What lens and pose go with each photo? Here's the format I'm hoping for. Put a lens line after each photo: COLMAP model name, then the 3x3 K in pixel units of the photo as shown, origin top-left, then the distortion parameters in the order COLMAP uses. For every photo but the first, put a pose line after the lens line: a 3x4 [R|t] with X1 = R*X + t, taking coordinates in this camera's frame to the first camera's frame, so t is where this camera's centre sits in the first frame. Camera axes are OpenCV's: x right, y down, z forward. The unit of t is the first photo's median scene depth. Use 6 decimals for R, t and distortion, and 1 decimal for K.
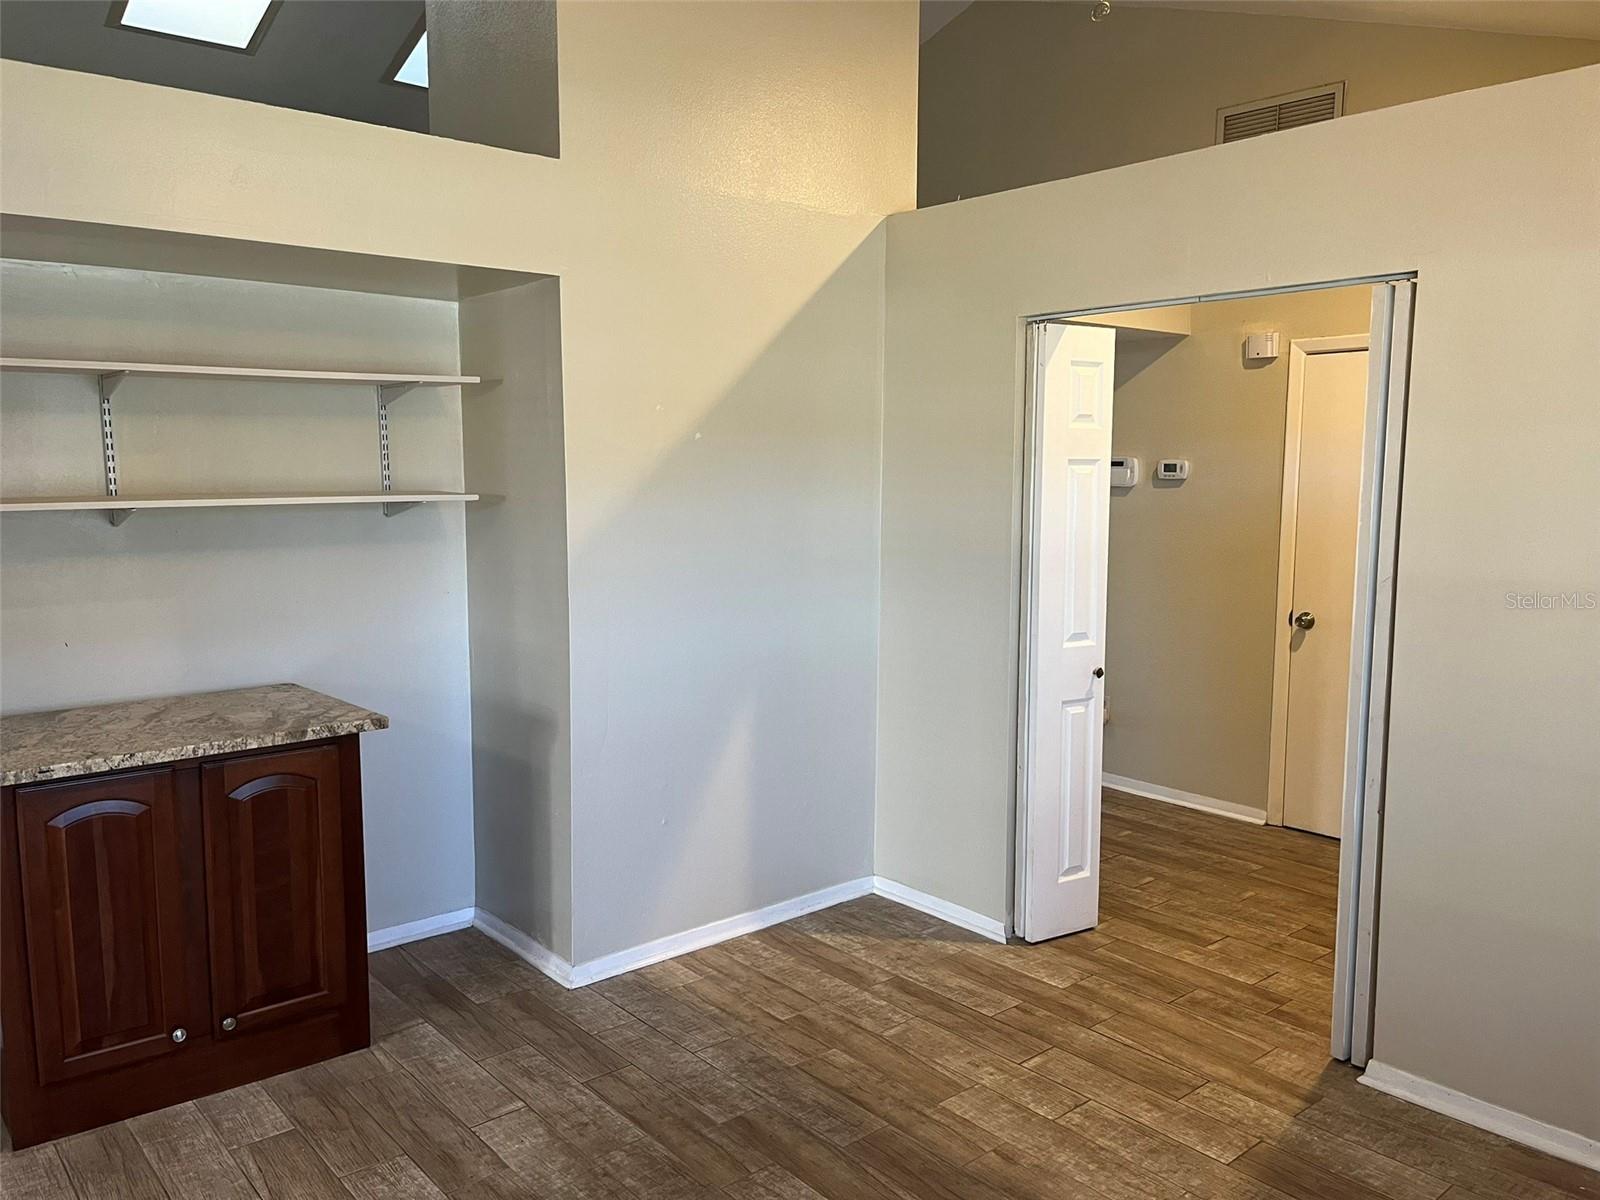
lens RADIAL K [[1207.5, 0, 783.8], [0, 1207.5, 596.7], [0, 0, 1]] dist [0.063613, -0.087155]
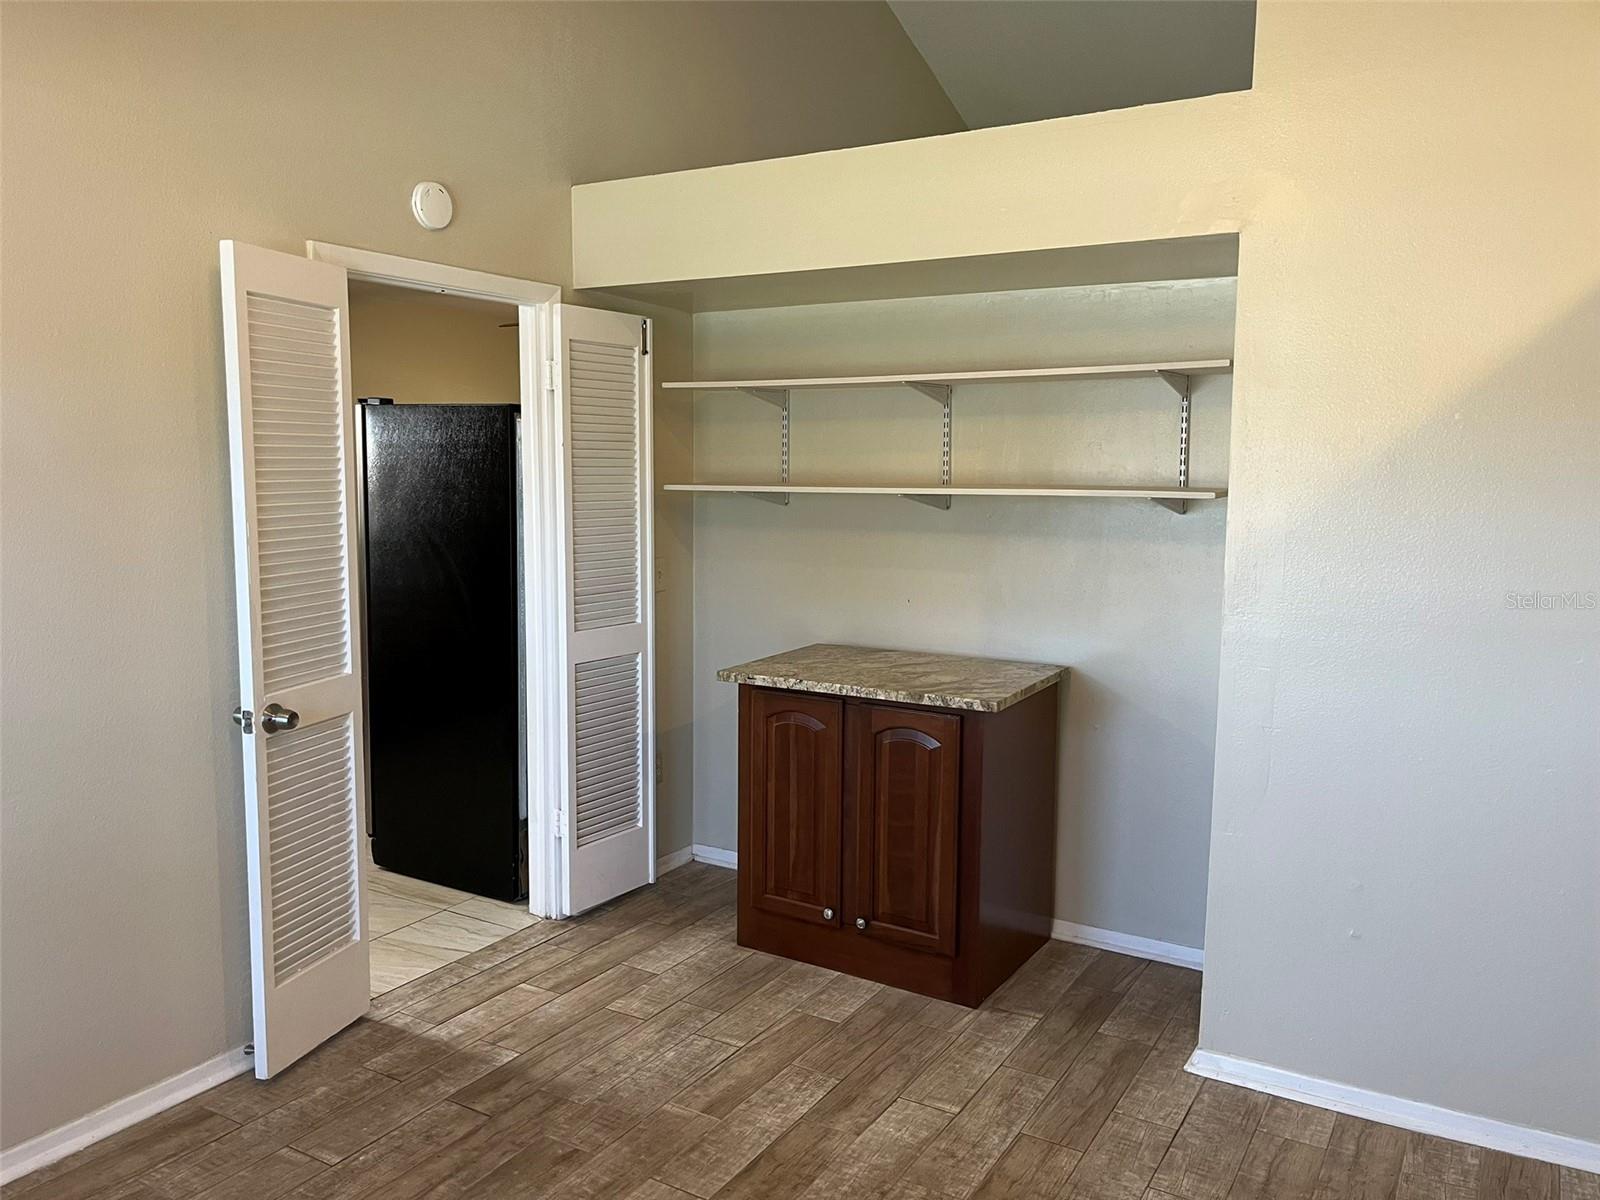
lens RADIAL K [[1207.5, 0, 788.0], [0, 1207.5, 599.4], [0, 0, 1]] dist [0.063613, -0.087155]
pose [[0.322539, 0.109958, -0.940148, 0.584742], [-0.110443, 0.990817, 0.077994, -0.049002], [0.940091, 0.078677, 0.331721, 0.491124]]
